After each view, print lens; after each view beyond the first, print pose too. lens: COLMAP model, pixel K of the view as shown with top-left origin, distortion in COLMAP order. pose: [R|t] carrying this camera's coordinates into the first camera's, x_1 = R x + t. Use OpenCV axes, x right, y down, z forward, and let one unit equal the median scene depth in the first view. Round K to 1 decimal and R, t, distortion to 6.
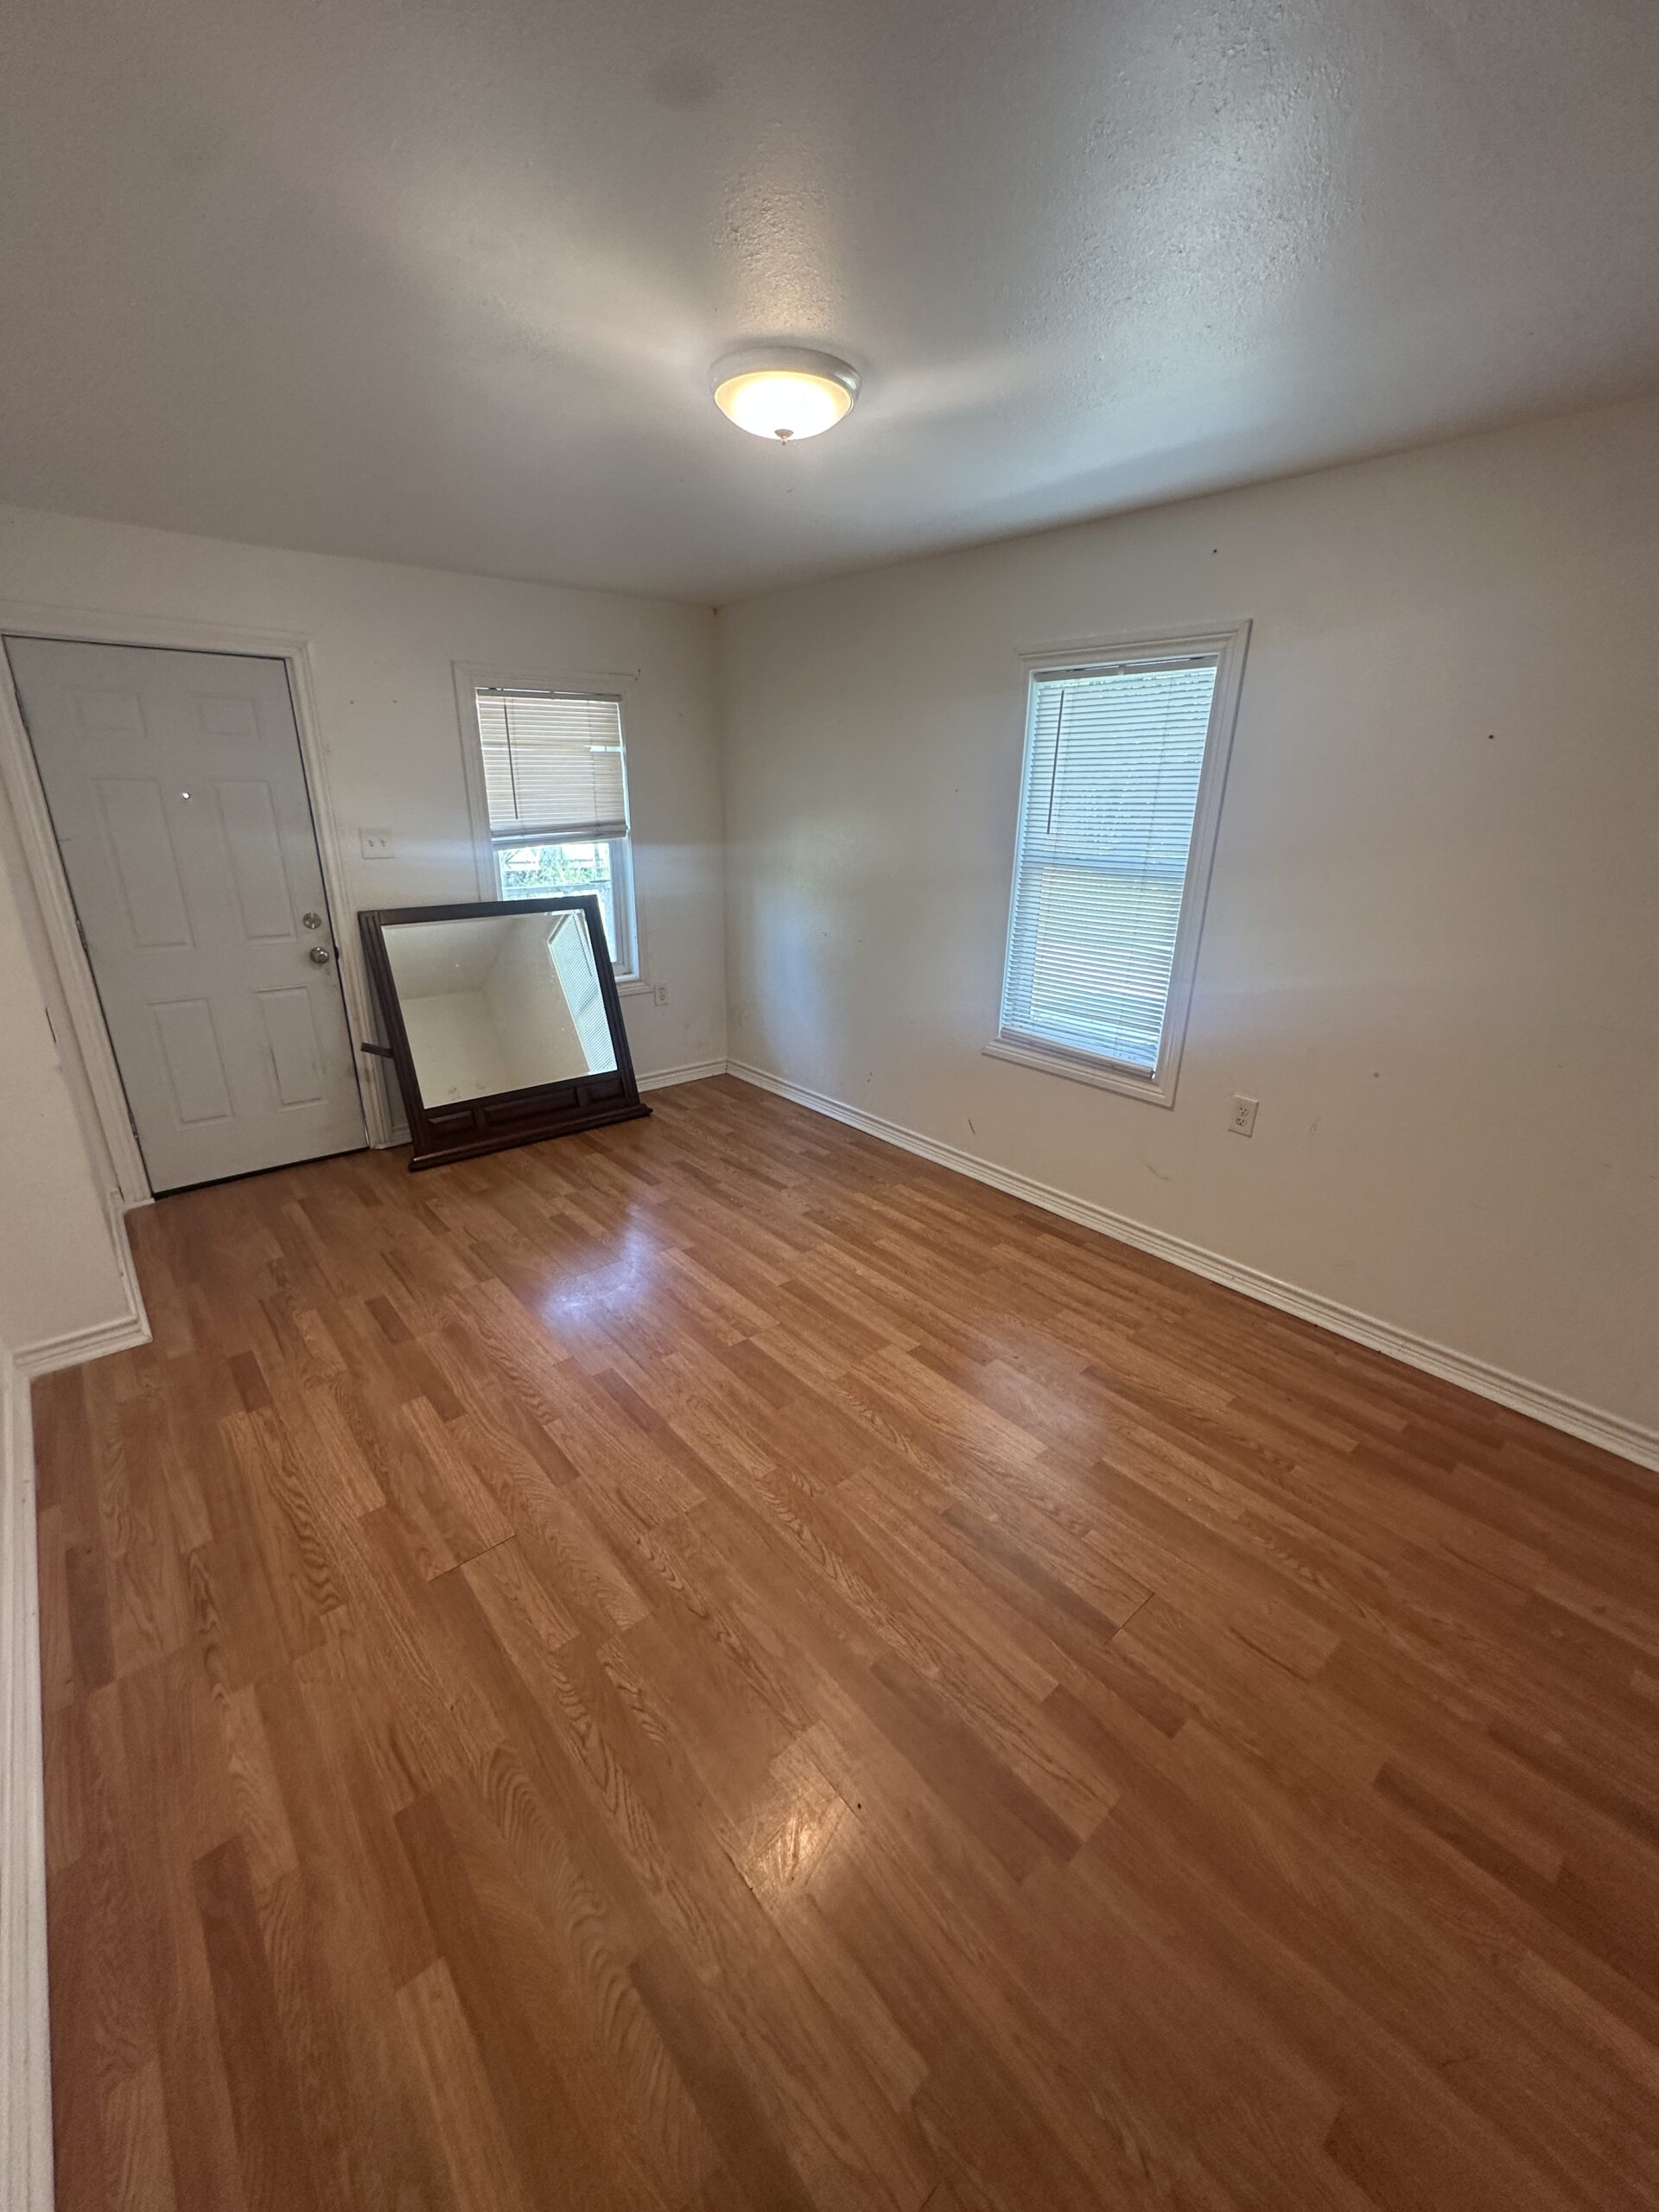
lens RADIAL K [[873.7, 0, 829.5], [0, 873.7, 1106.0], [0, 0, 1]] dist [-0.002018, 0.000380]
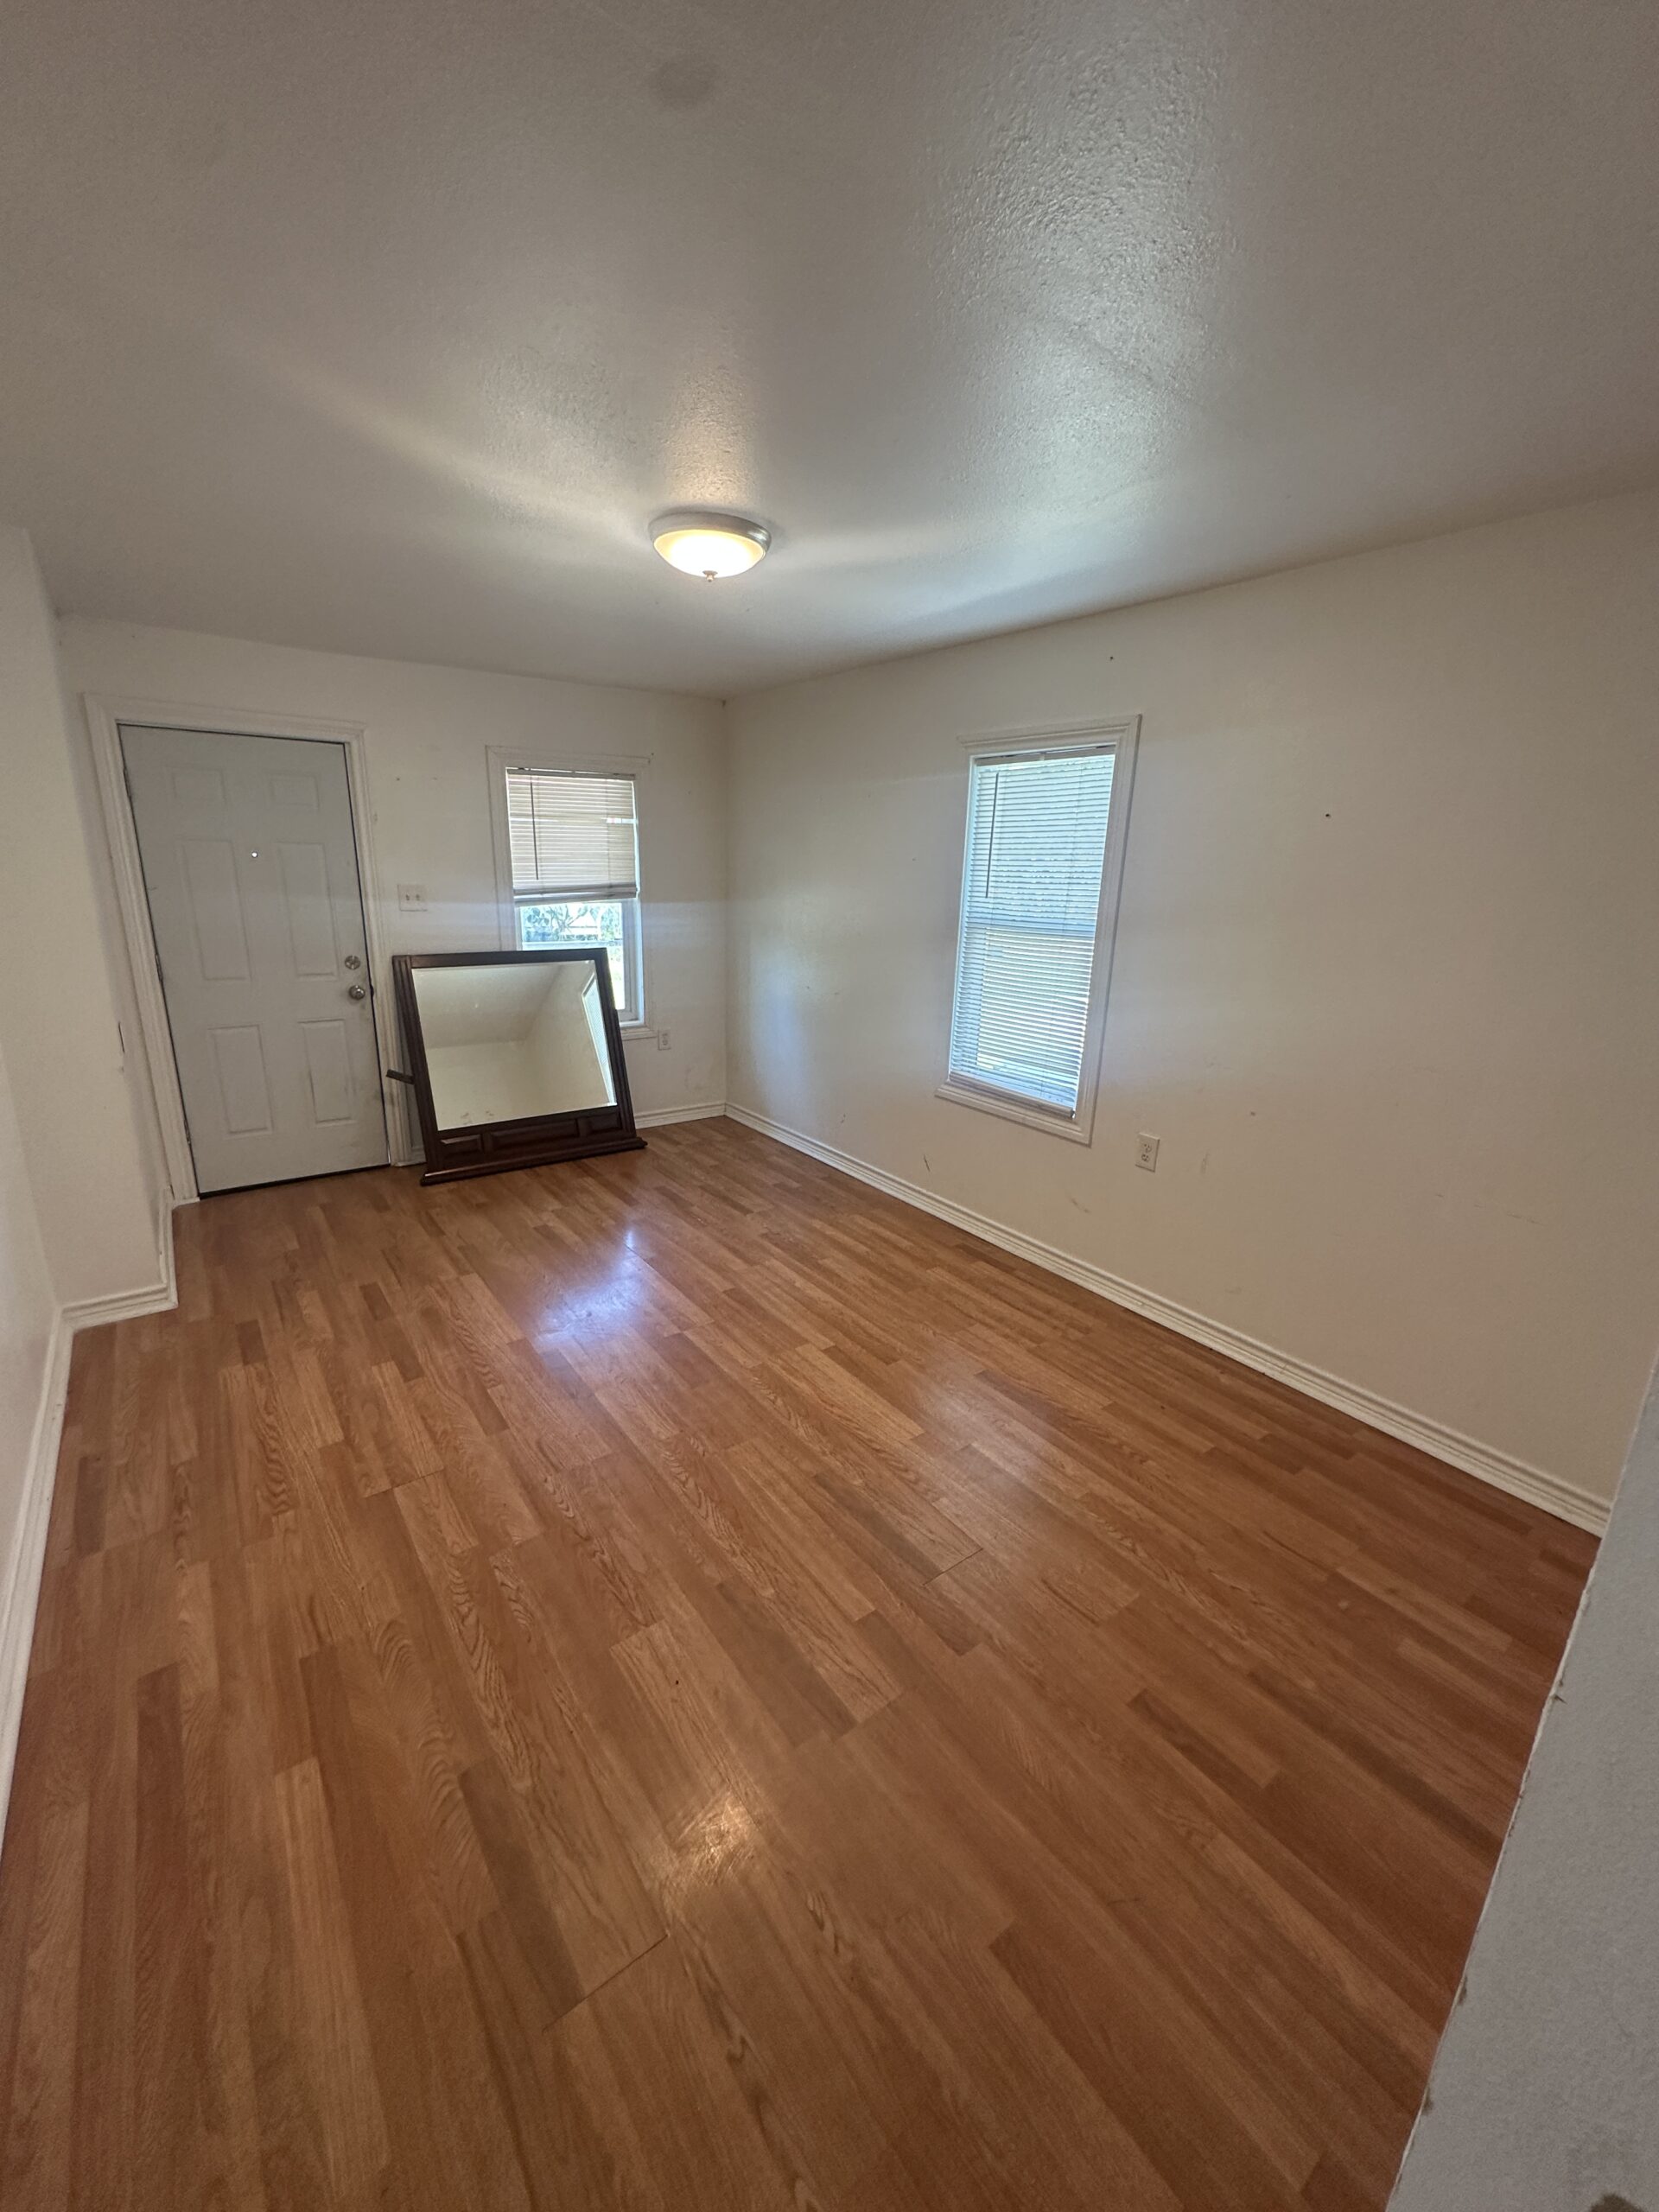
lens RADIAL K [[873.7, 0, 829.5], [0, 873.7, 1106.0], [0, 0, 1]] dist [-0.002018, 0.000380]
pose [[0.997271, 0.032224, -0.066427, 0.204660], [-0.037322, 0.996333, -0.076990, 0.073018], [0.063703, 0.079260, 0.994817, -0.159717]]
